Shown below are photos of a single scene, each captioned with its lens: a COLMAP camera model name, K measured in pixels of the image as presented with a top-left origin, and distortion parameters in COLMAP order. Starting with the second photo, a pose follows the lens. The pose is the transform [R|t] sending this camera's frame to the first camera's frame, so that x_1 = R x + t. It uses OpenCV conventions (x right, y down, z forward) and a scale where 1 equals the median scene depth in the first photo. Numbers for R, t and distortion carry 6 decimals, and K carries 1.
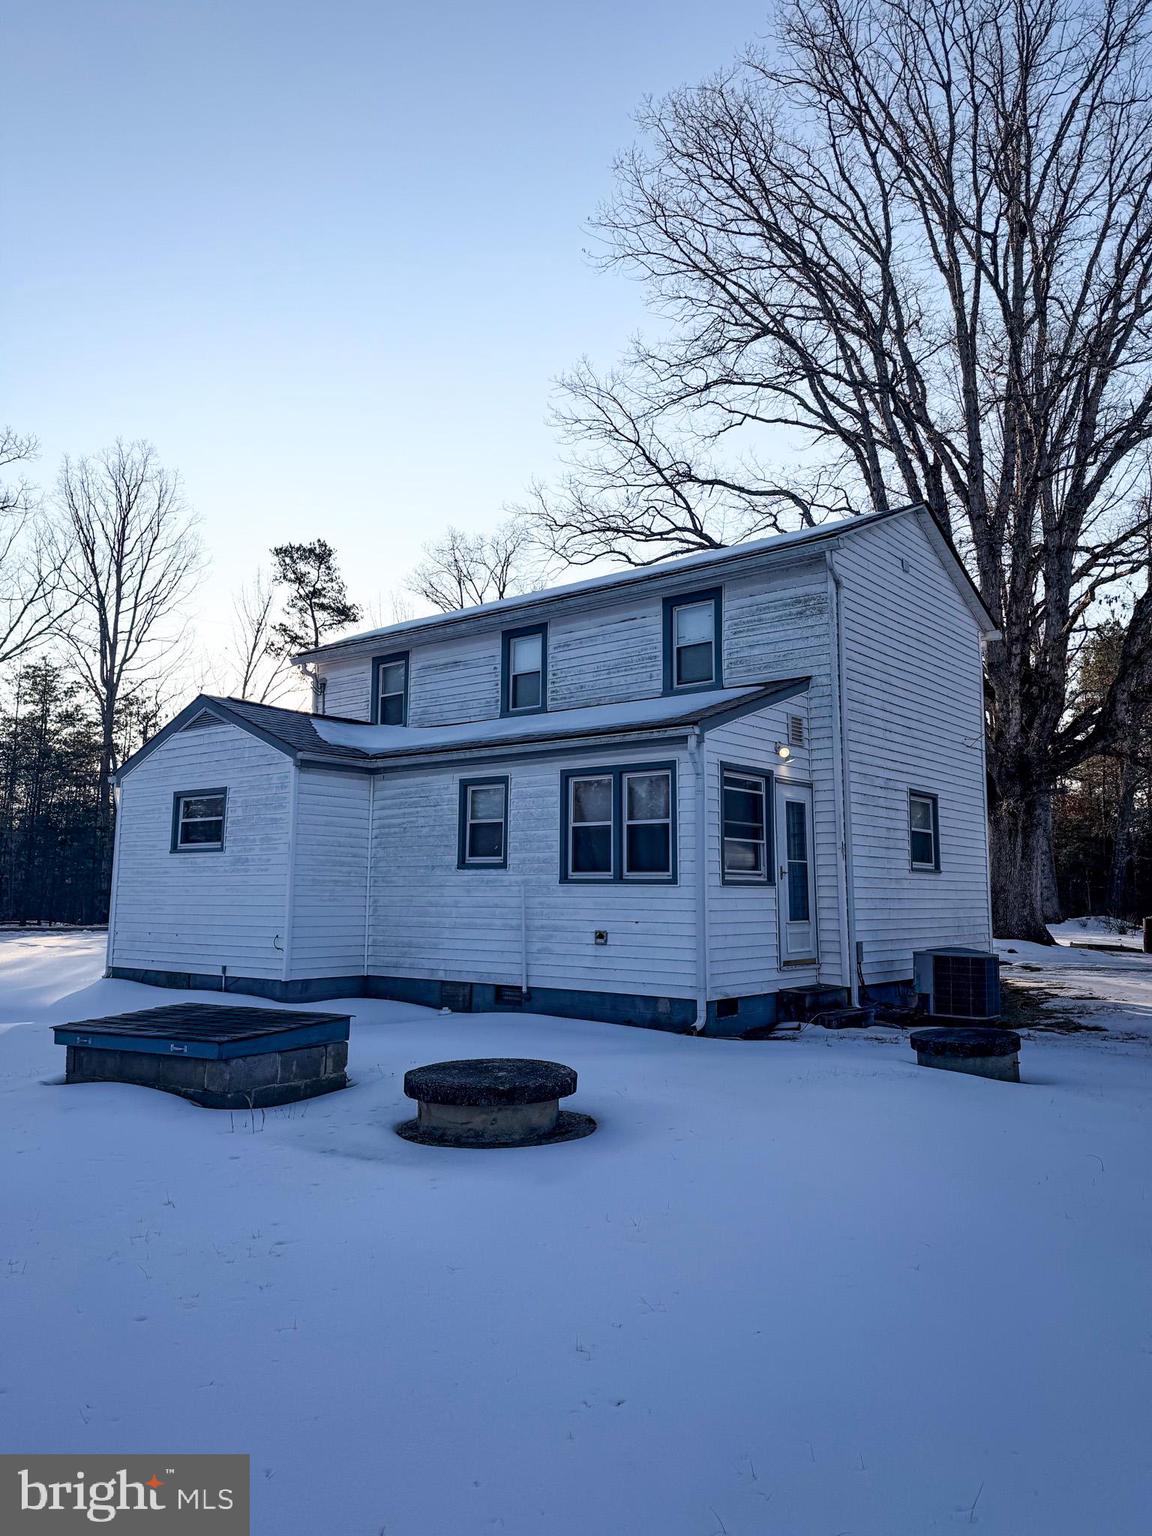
lens RADIAL K [[1062.2, 0, 576.0], [0, 1062.2, 768.0], [0, 0, 1]] dist [0.098857, -0.155109]
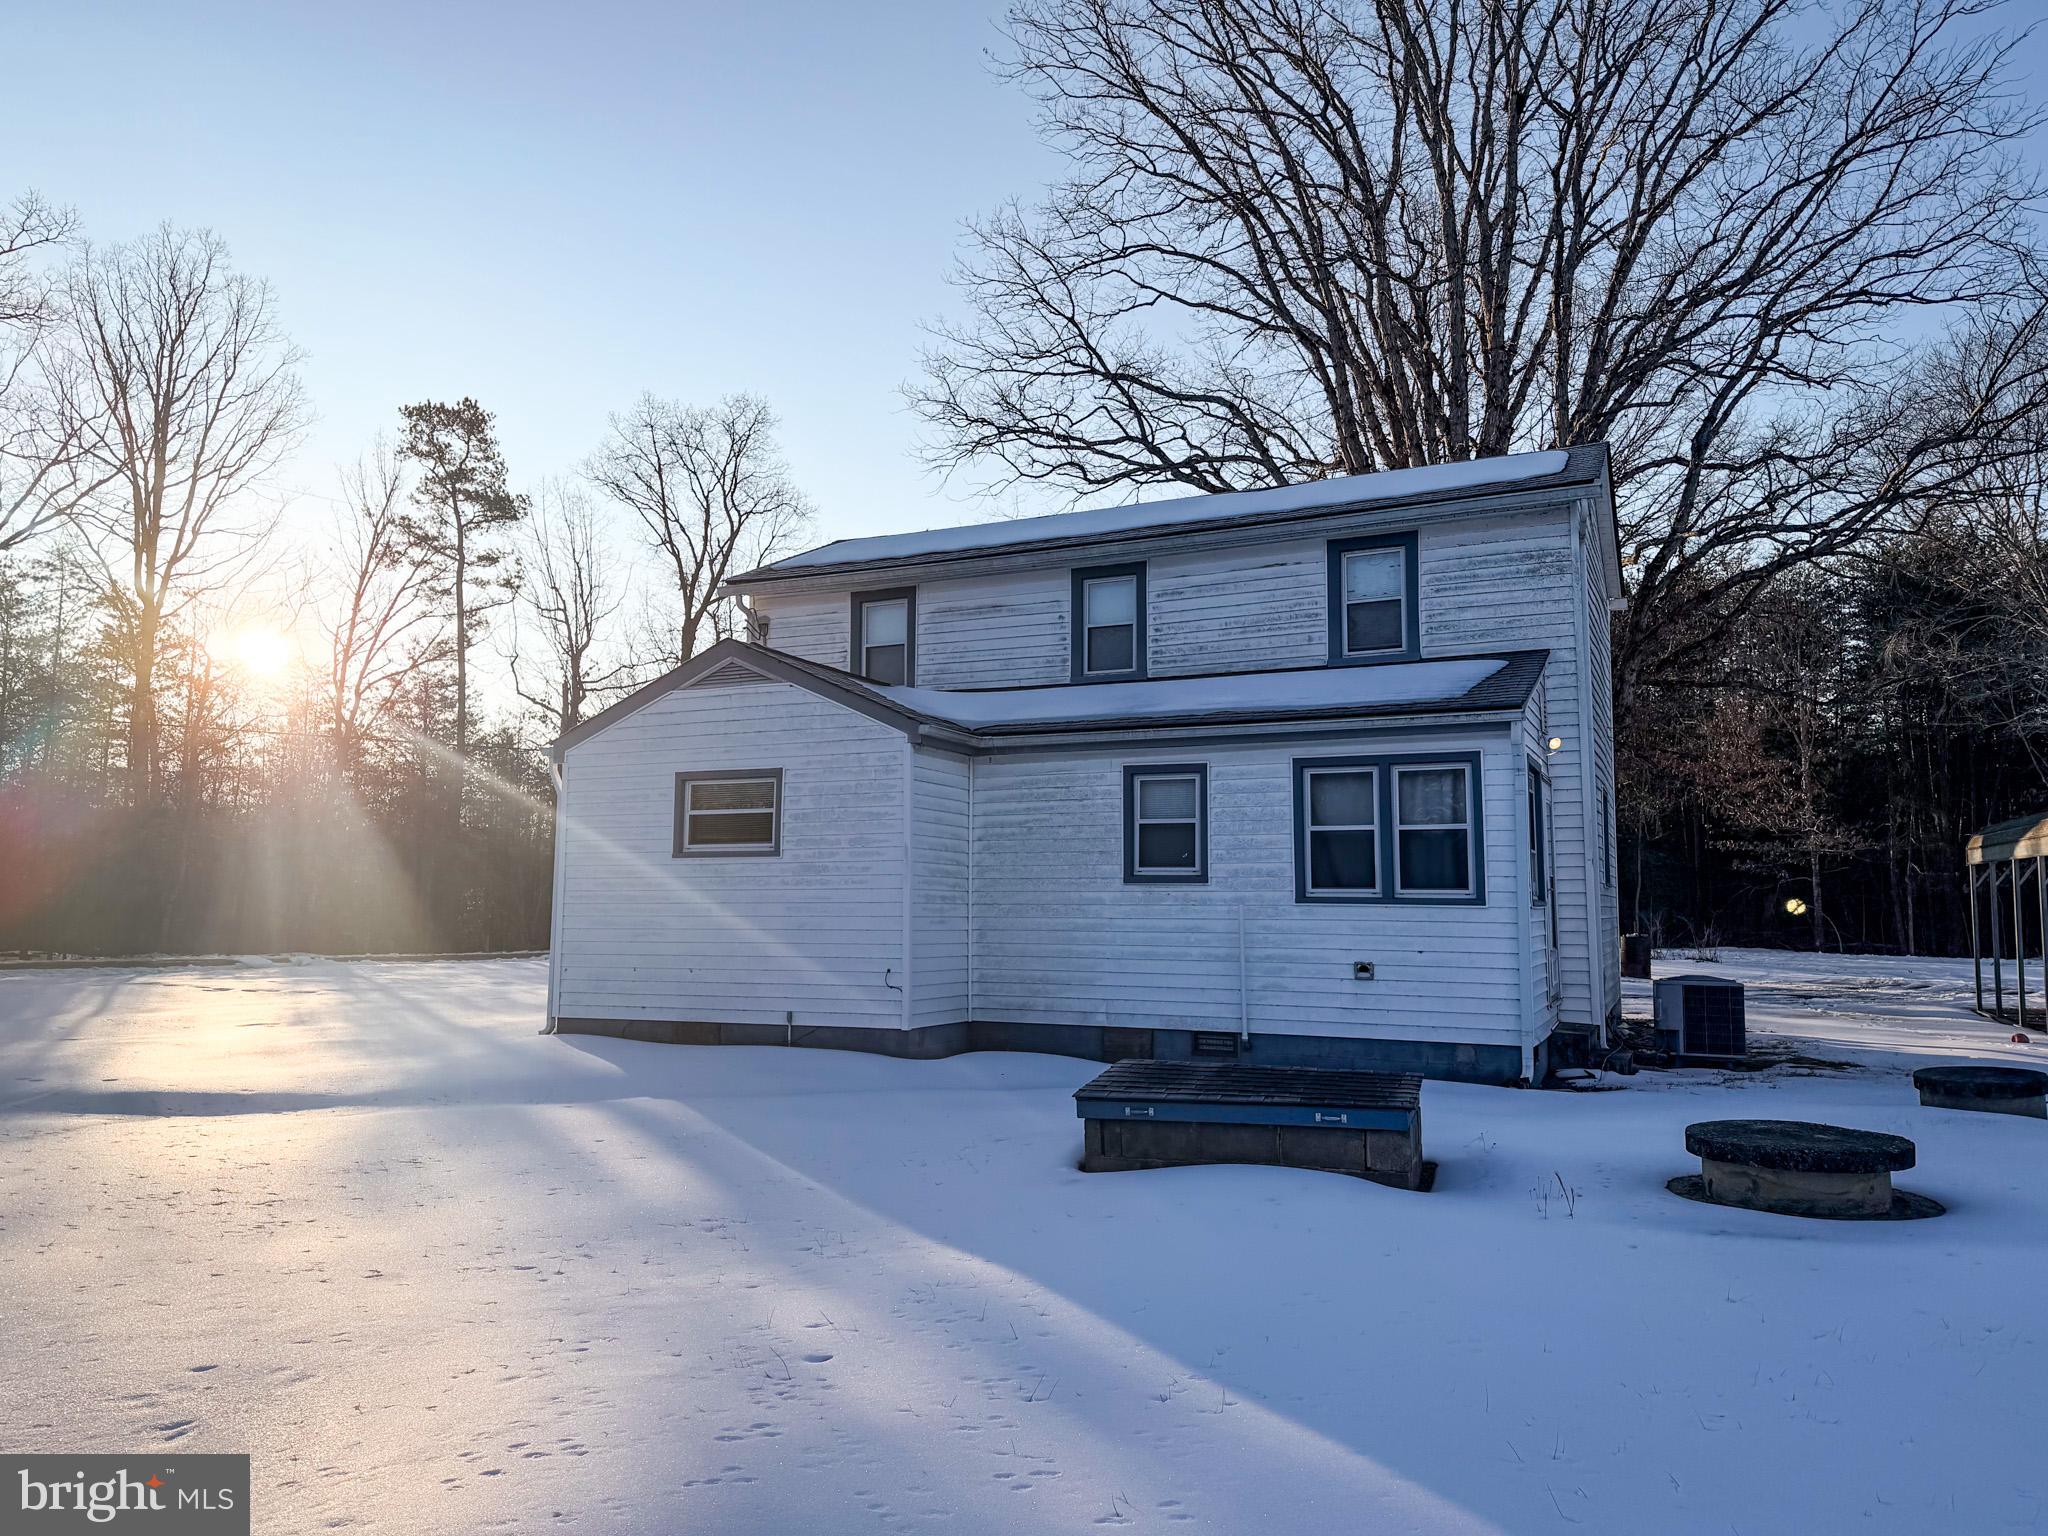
lens RADIAL K [[1437.2, 0, 955.2], [0, 1437.2, 768.5], [0, 0, 1]] dist [0.105813, -0.145083]
pose [[0.972336, 0.020255, 0.232706, -0.445154], [-0.025830, 0.999447, 0.020935, -0.005970], [-0.232153, -0.026366, 0.972322, 0.015134]]
